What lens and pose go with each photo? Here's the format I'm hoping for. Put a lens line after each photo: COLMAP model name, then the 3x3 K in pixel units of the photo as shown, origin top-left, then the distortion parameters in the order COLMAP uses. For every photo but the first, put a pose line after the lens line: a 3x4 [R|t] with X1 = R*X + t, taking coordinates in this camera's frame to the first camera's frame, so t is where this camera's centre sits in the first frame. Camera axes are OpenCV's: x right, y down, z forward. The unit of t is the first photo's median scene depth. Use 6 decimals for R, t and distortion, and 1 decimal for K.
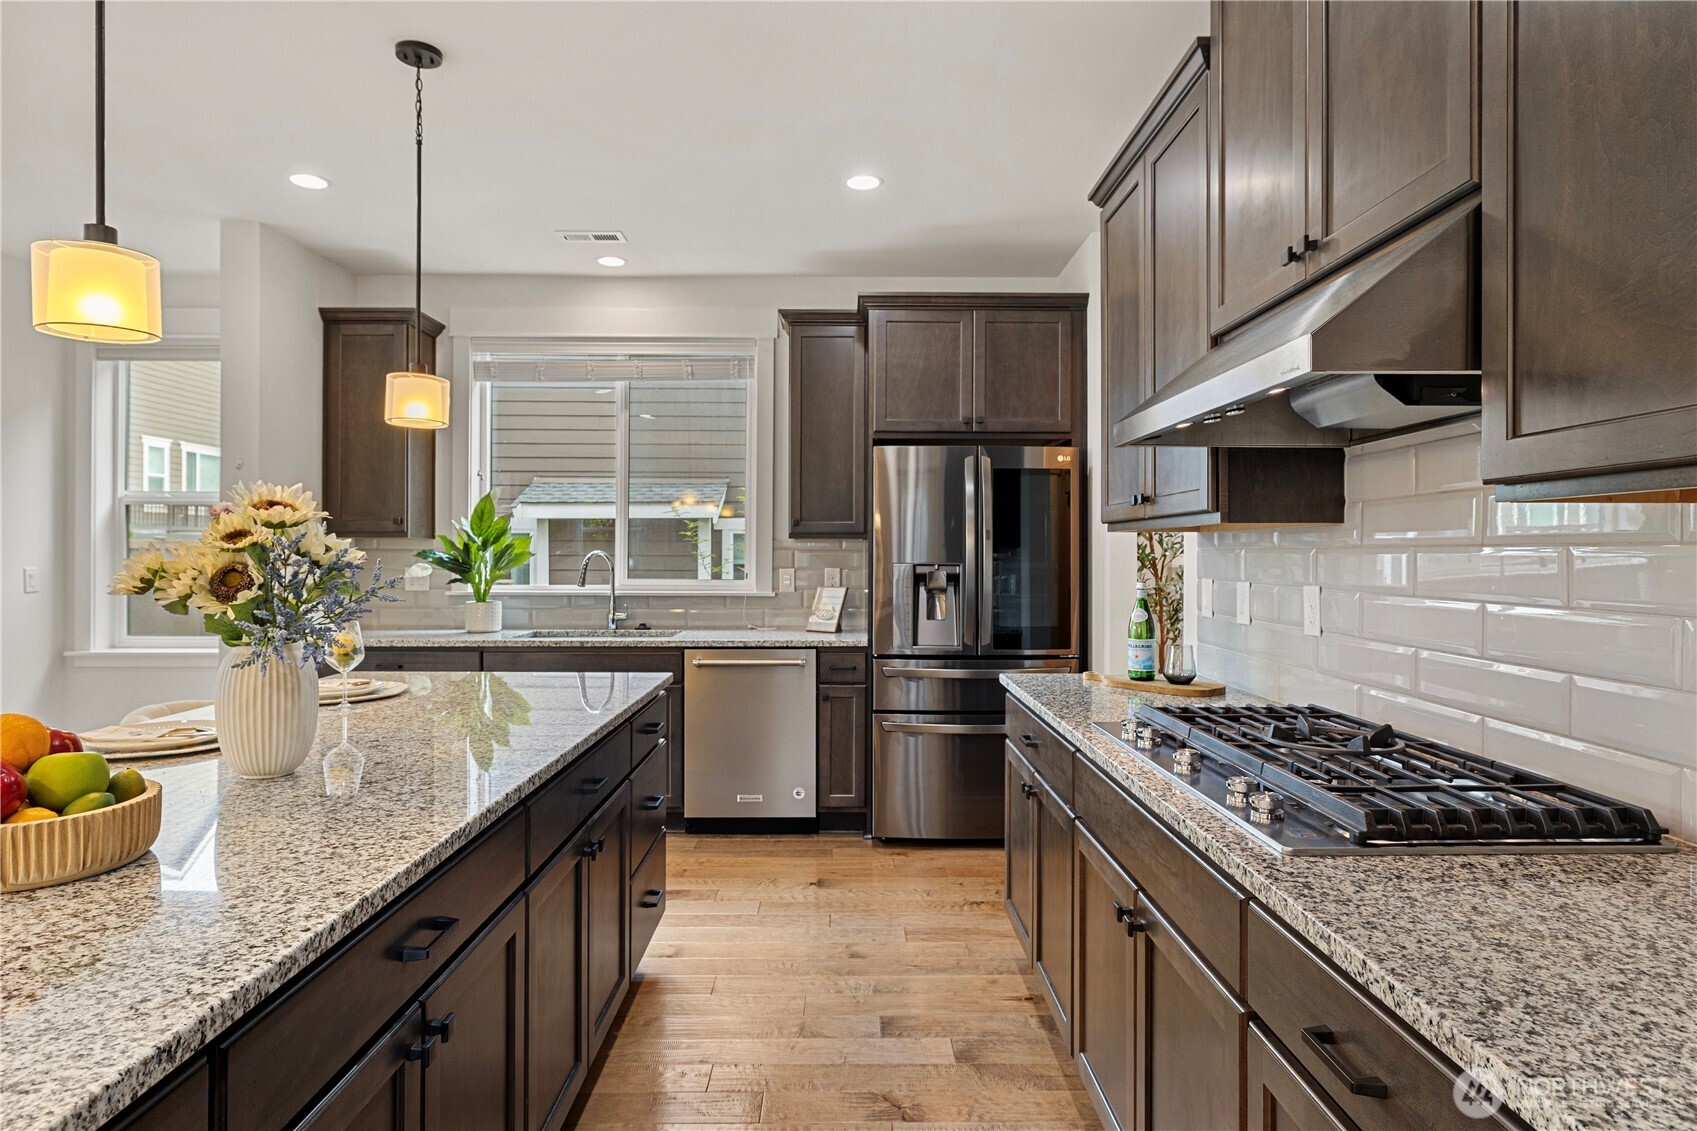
lens RADIAL K [[977.6, 0, 845.0], [0, 977.6, 561.6], [0, 0, 1]] dist [0.003155, 0.000297]
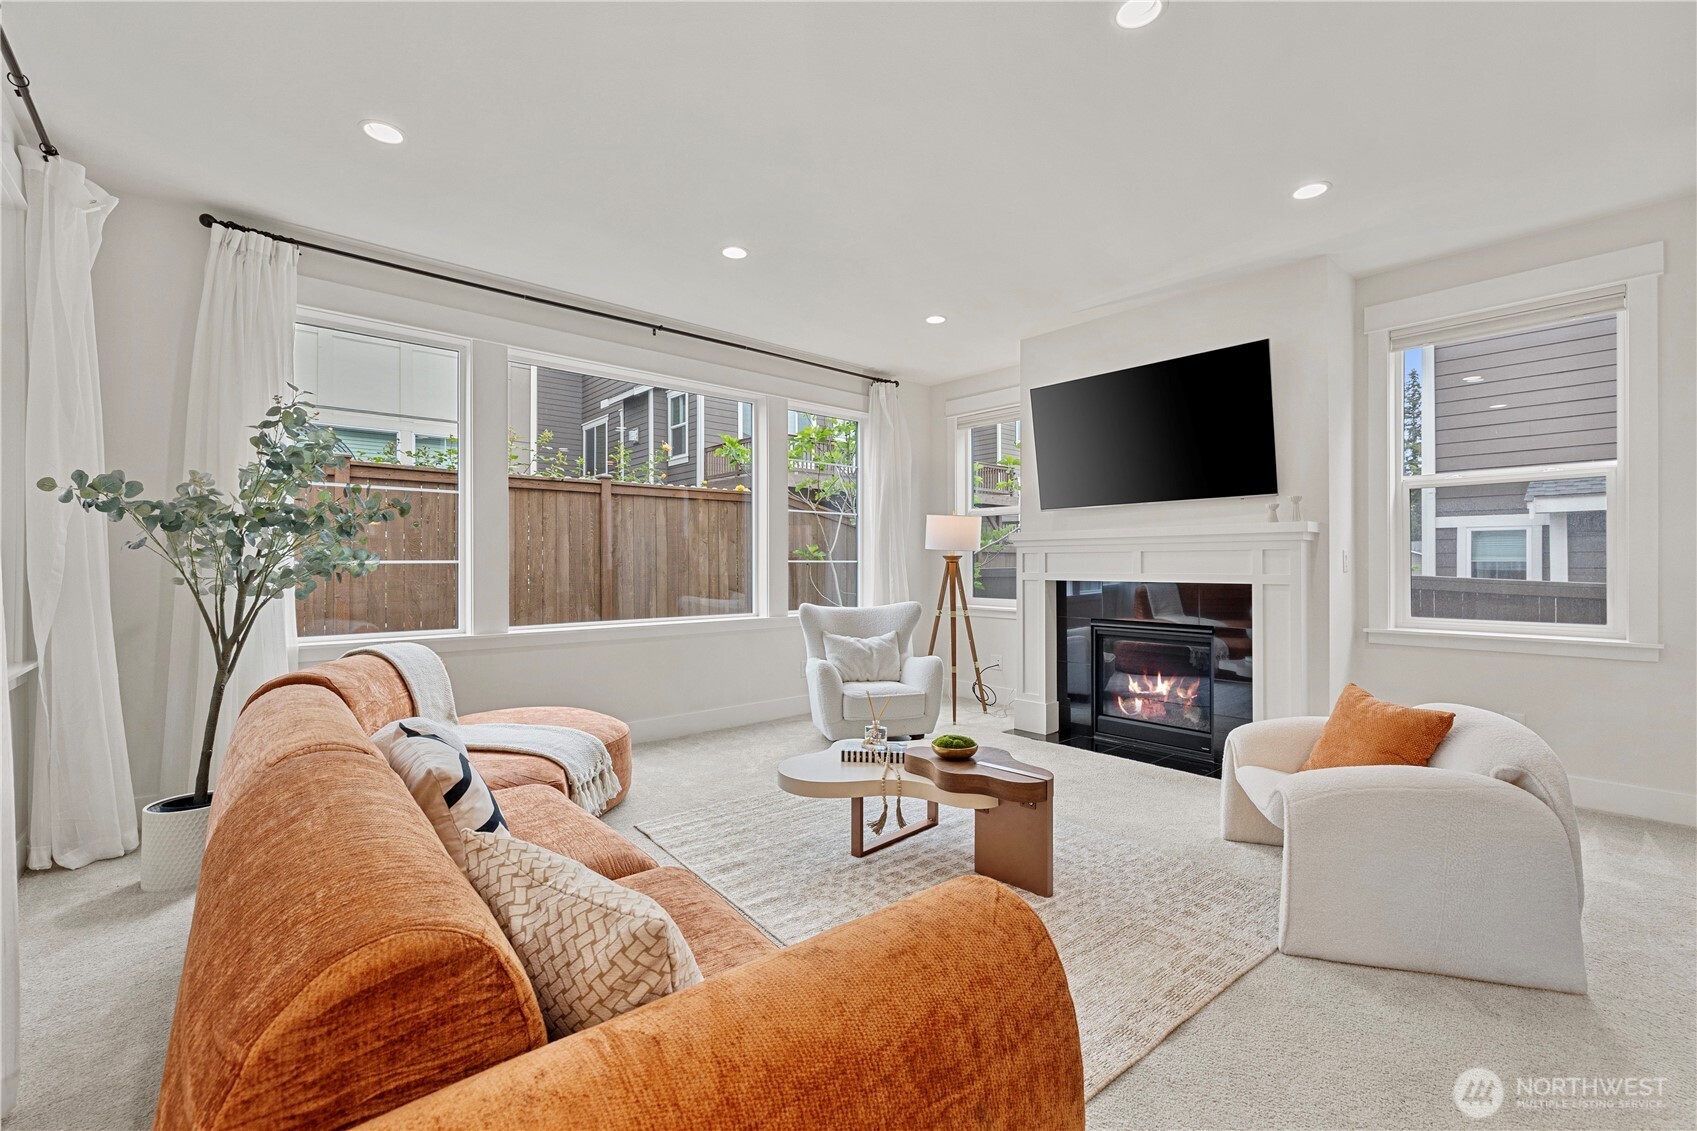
lens RADIAL K [[713.6, 0, 858.3], [0, 713.6, 554.3], [0, 0, 1]] dist [0.001442, 0.000394]
pose [[0.662705, -0.013887, -0.748752, -0.660522], [0.000740, 0.999840, -0.017889, 0.028416], [0.748880, 0.011301, 0.662609, 0.071019]]
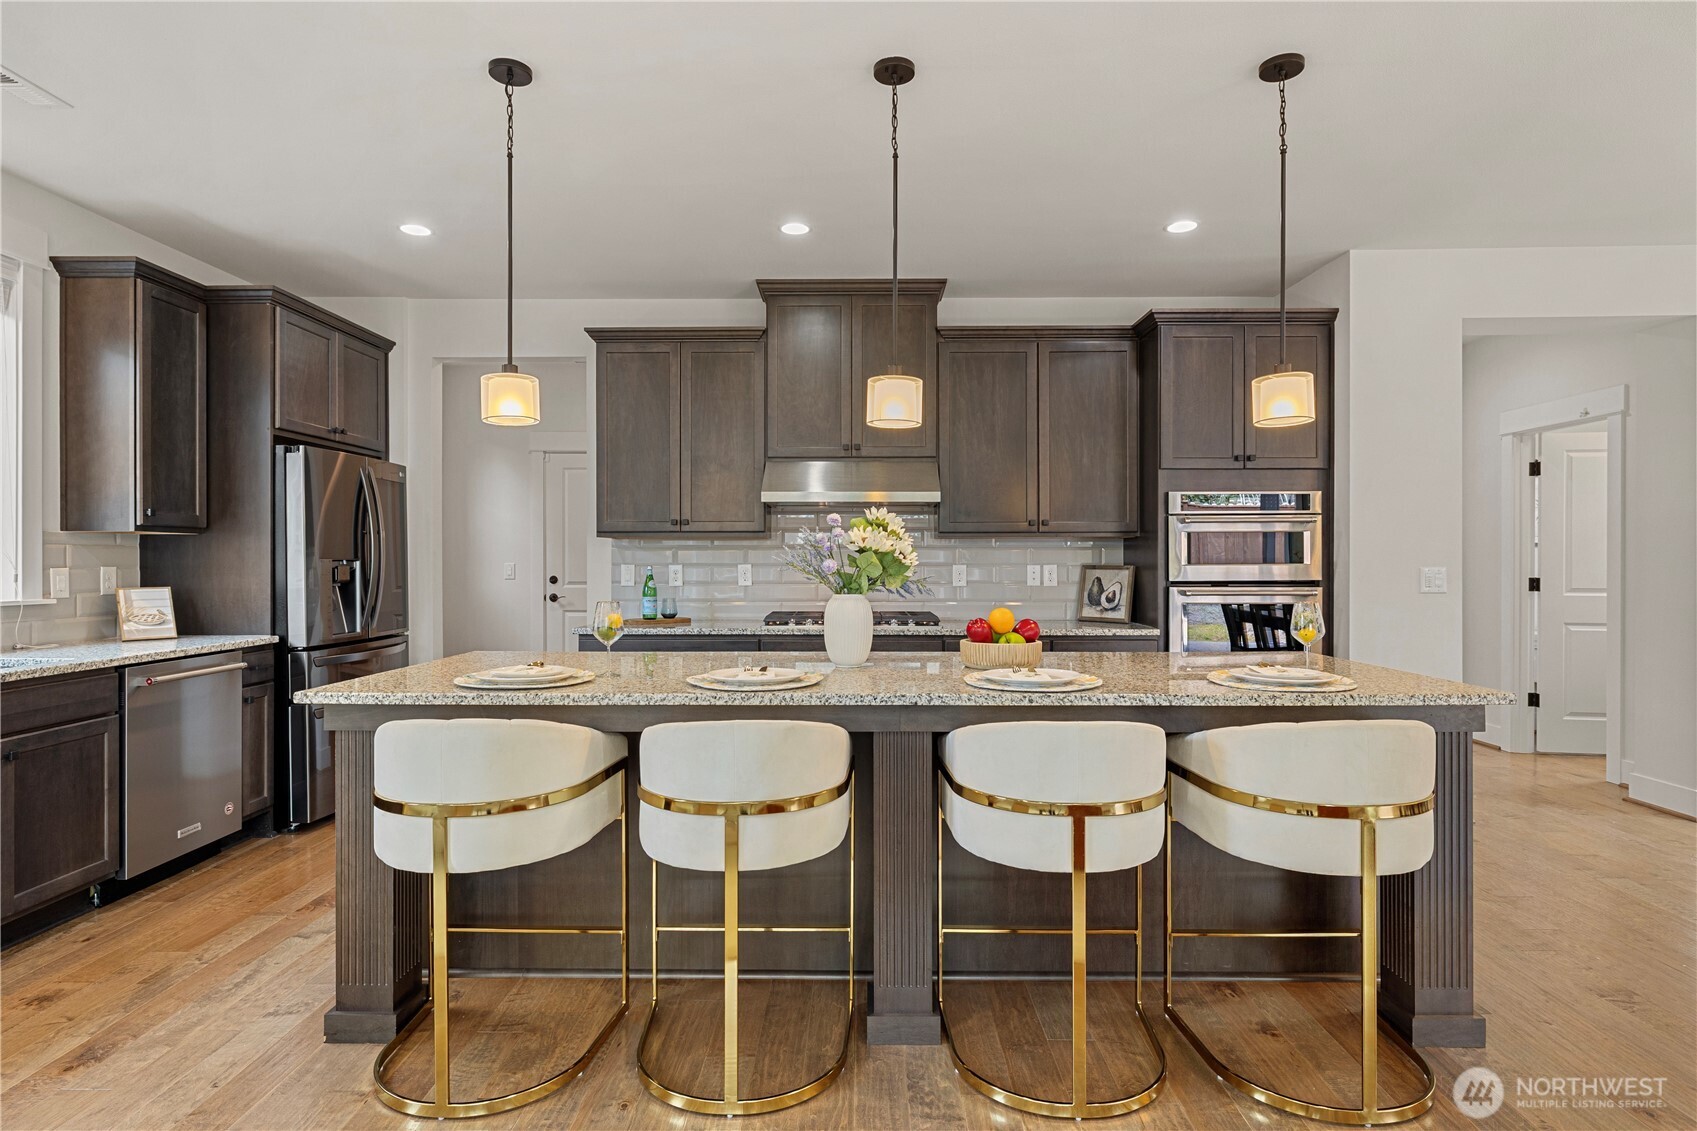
lens RADIAL K [[884.0, 0, 850.9], [0, 884.0, 559.4], [0, 0, 1]] dist [0.000648, -0.000503]
pose [[0.004469, -0.005122, 0.999977, -0.877339], [0.005582, 0.999971, 0.005097, 0.000939], [-0.999974, 0.005559, 0.004497, 0.408821]]
